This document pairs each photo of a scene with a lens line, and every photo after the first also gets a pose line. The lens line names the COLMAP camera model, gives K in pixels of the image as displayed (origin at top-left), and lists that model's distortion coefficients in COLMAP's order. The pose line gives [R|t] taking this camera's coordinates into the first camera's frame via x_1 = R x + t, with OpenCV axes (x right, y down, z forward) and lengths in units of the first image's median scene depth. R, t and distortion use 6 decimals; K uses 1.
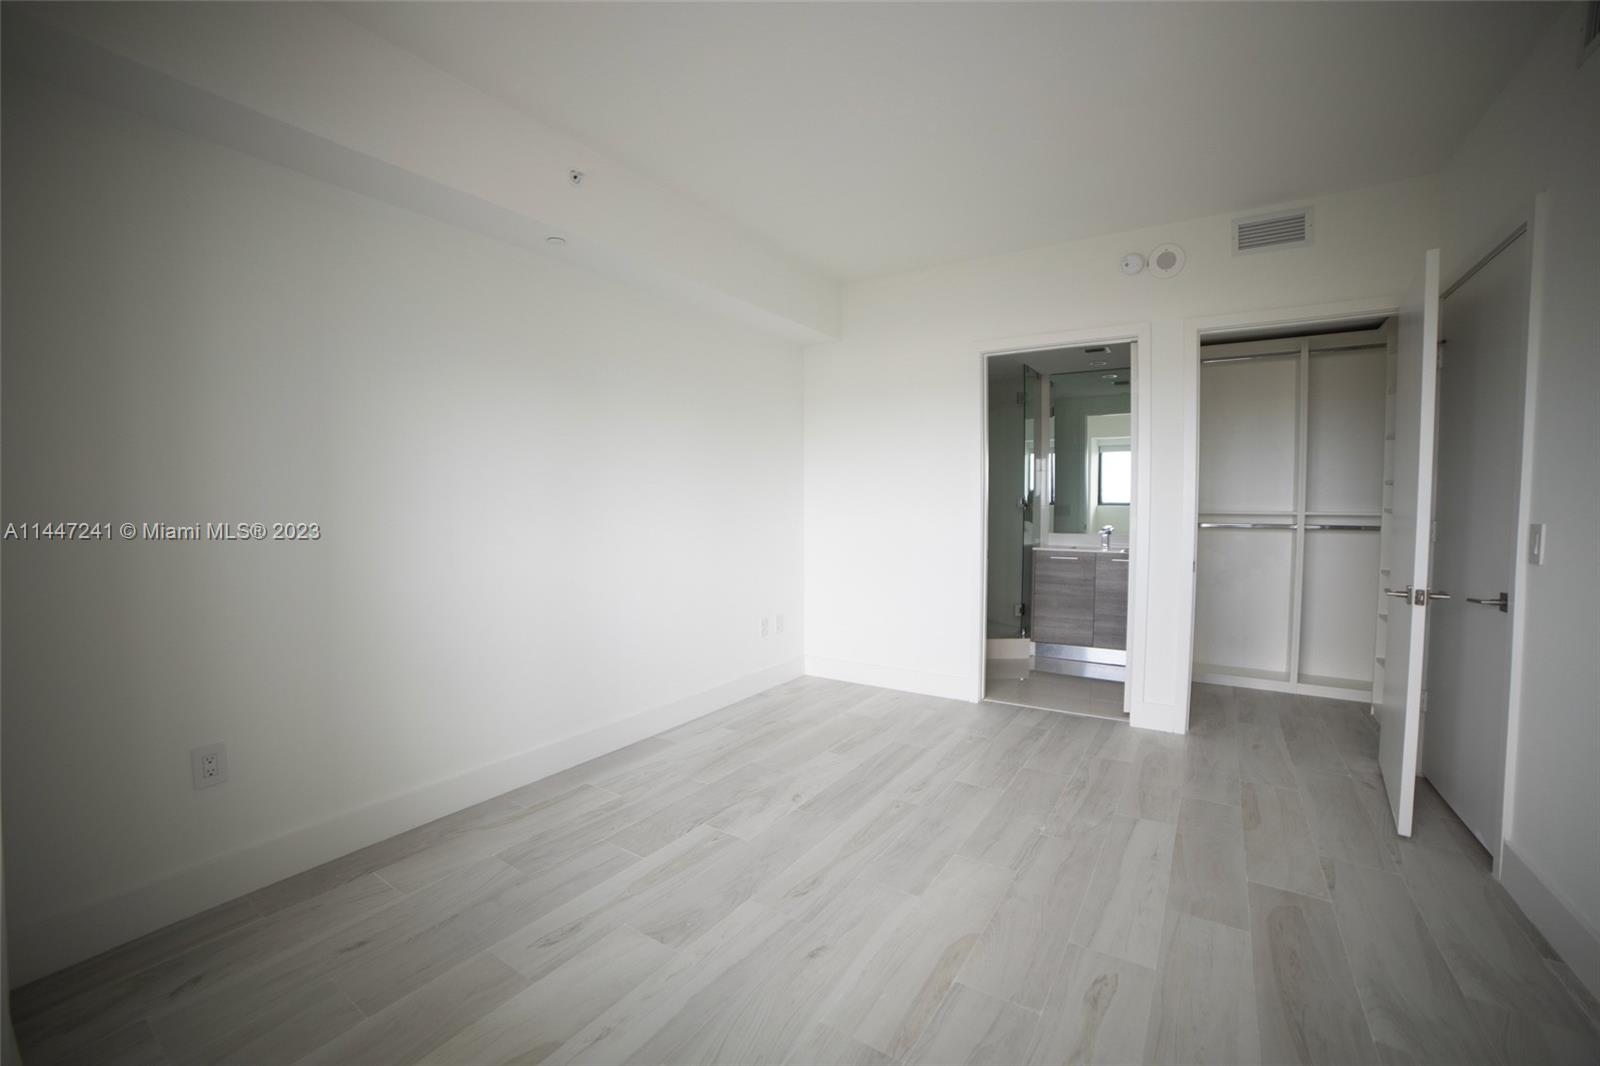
lens RADIAL K [[663.3, 0, 800.0], [0, 663.3, 533.0], [0, 0, 1]] dist [-0.098584, 0.041393]
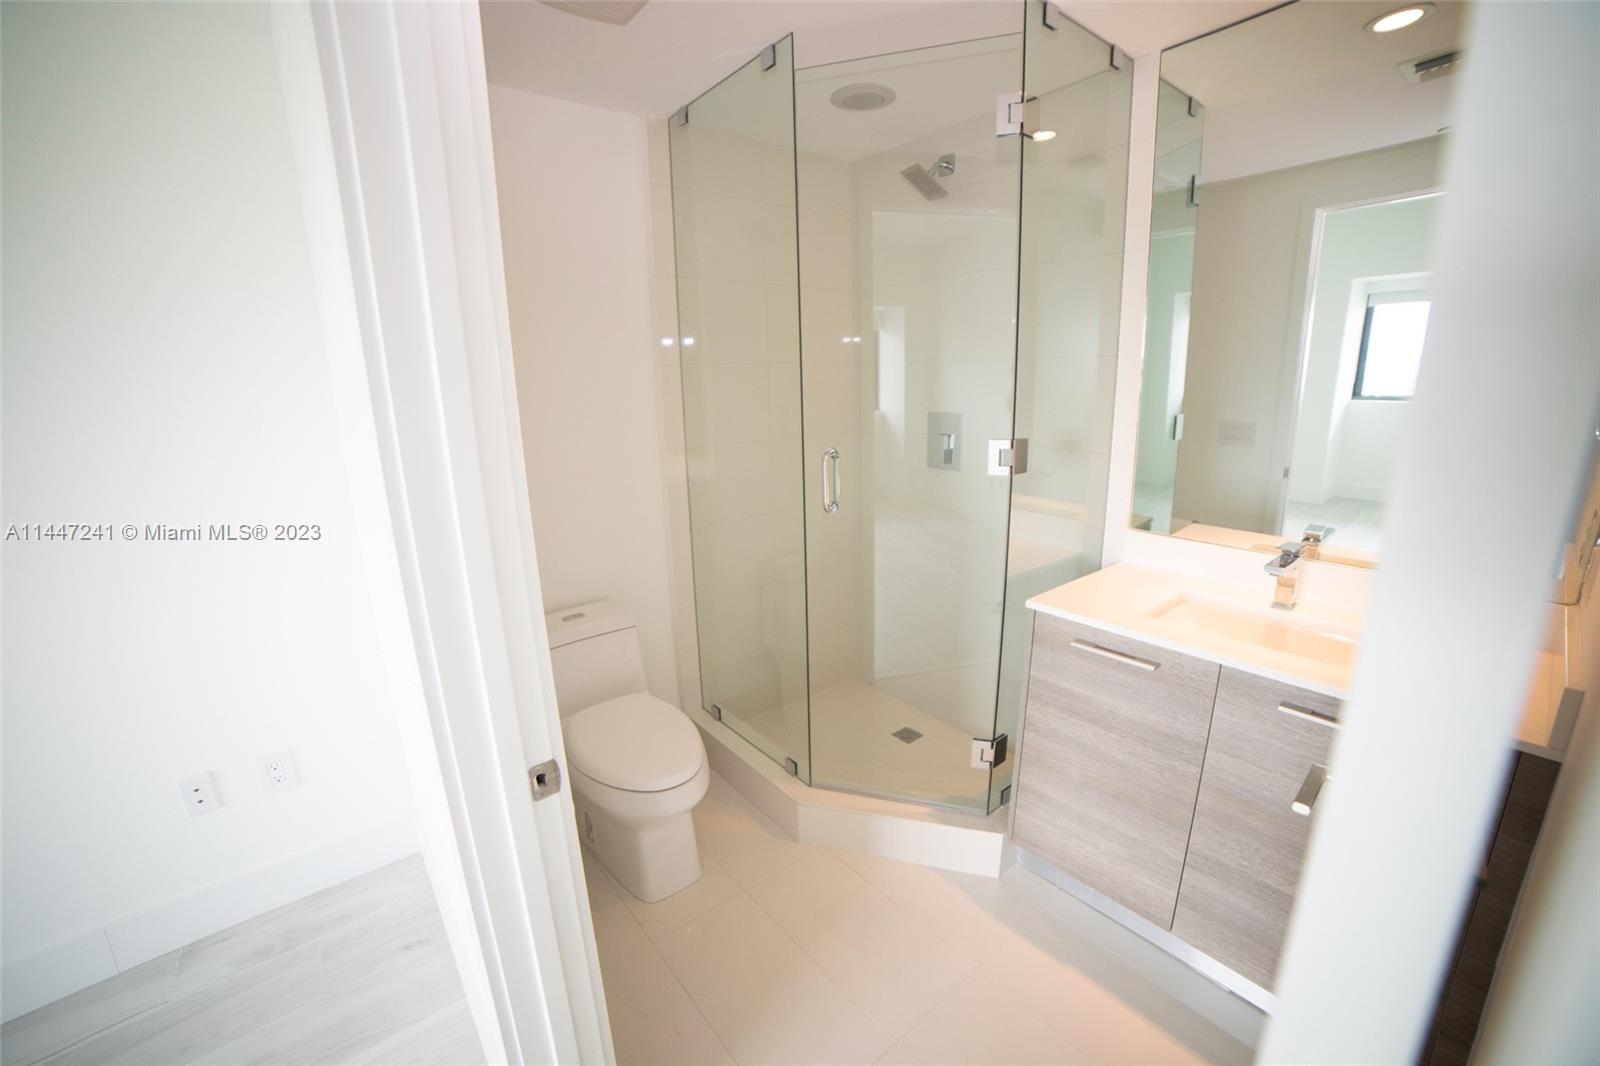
lens RADIAL K [[649.6, 0, 786.3], [0, 649.6, 537.3], [0, 0, 1]] dist [-0.110307, 0.038609]
pose [[0.945559, 0.050505, -0.321507, 0.512860], [0.014273, 0.980500, 0.196002, -0.116437], [0.325137, -0.189920, 0.926400, 0.991055]]
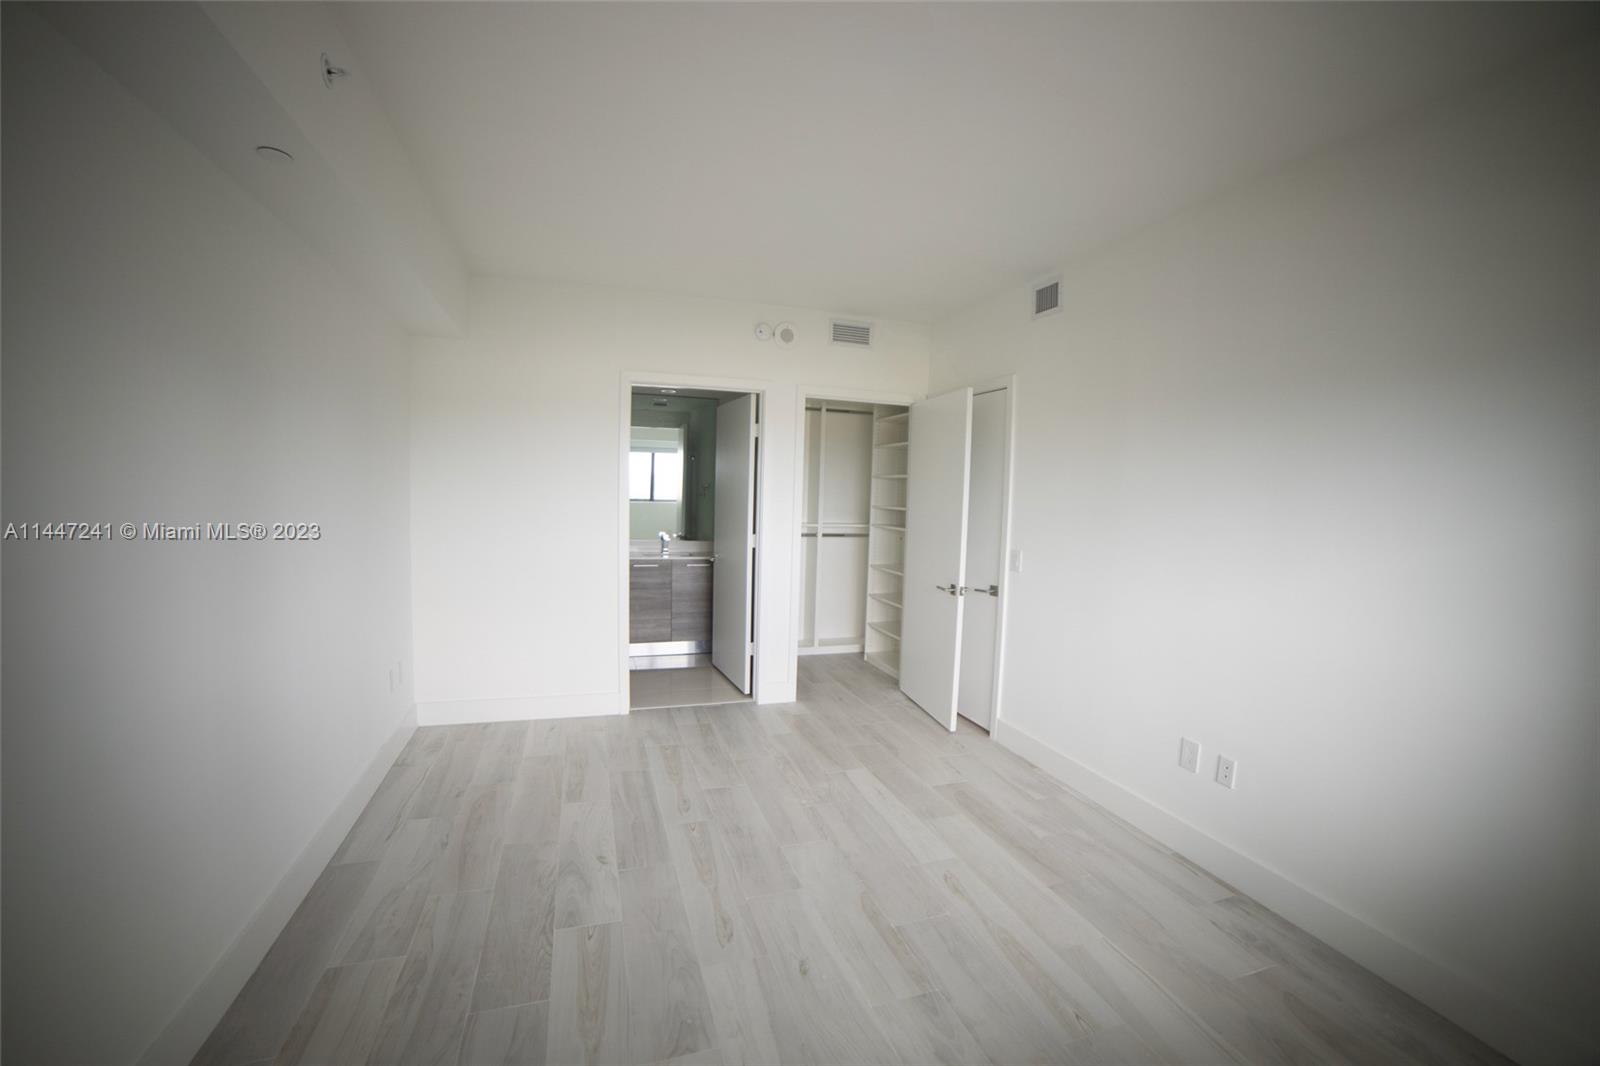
lens RADIAL K [[651.1, 0, 796.0], [0, 651.1, 533.7], [0, 0, 1]] dist [-0.118554, 0.049743]
pose [[0.622223, -0.036736, 0.781978, -0.424437], [0.009374, 0.999176, 0.039481, -0.082470], [-0.782784, -0.017236, 0.622054, 0.176881]]
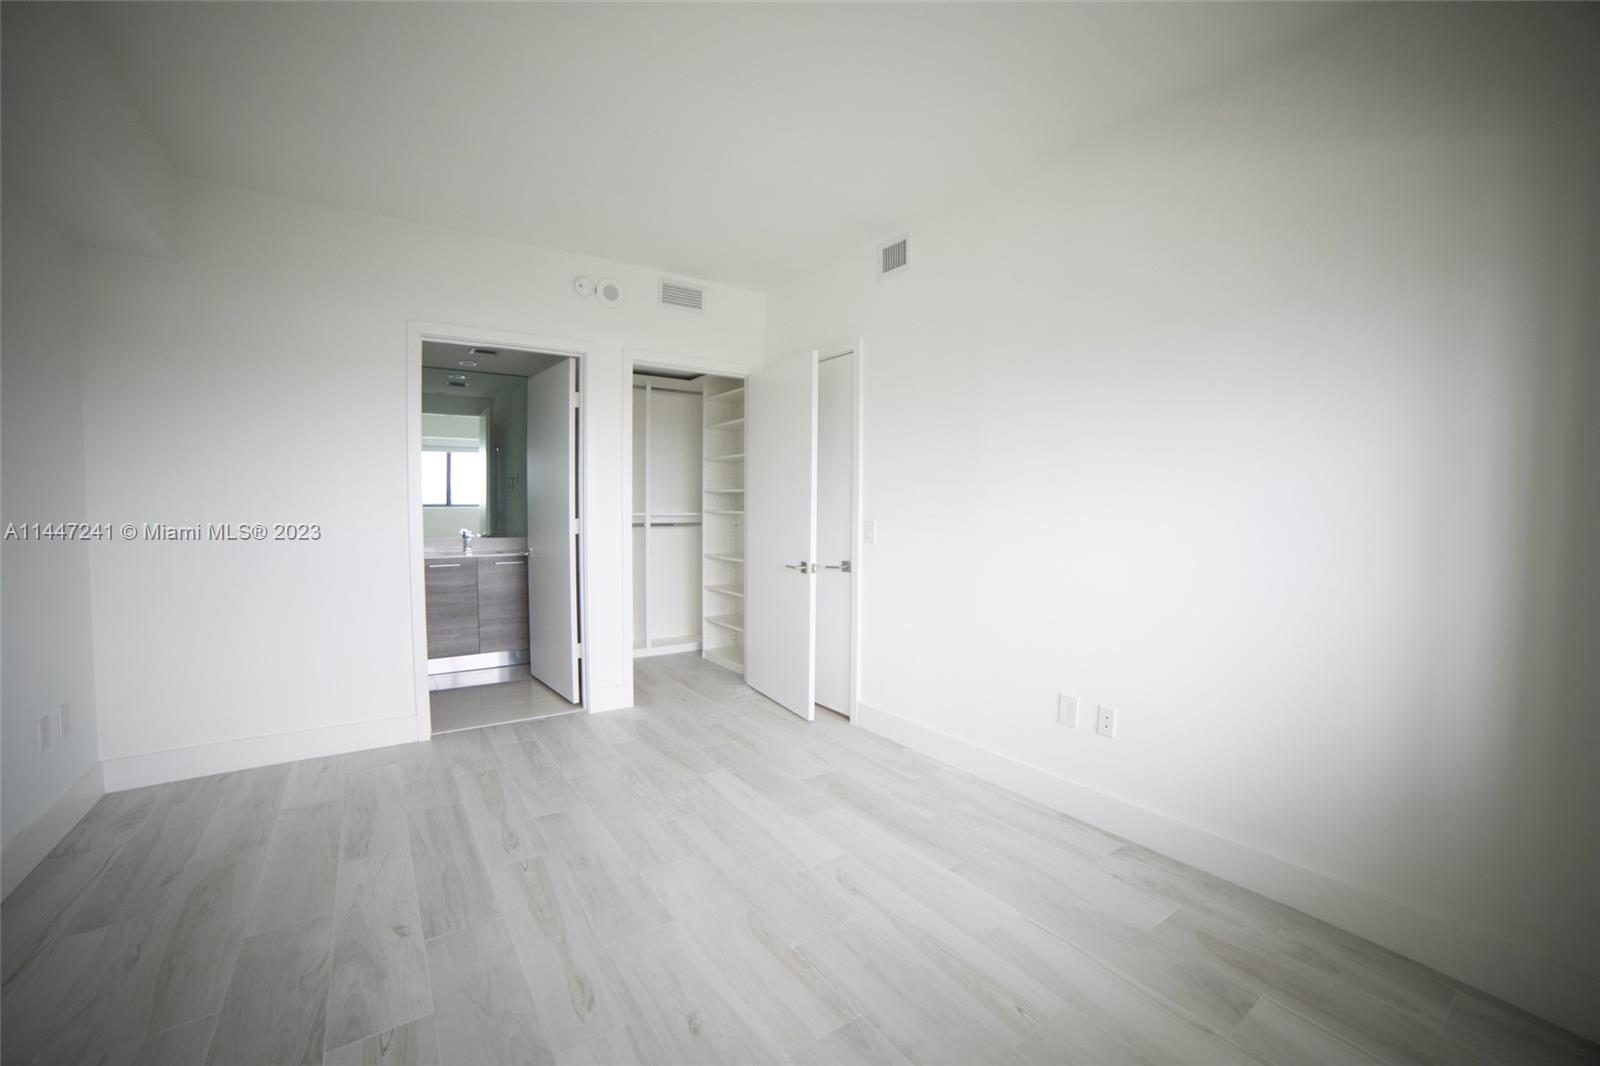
lens RADIAL K [[649.9, 0, 798.2], [0, 649.9, 532.8], [0, 0, 1]] dist [-0.107660, 0.038128]
pose [[0.373448, -0.039773, 0.926798, -0.353440], [0.037200, 0.998919, 0.027878, -0.021884], [-0.926905, 0.024066, 0.374523, 0.276979]]
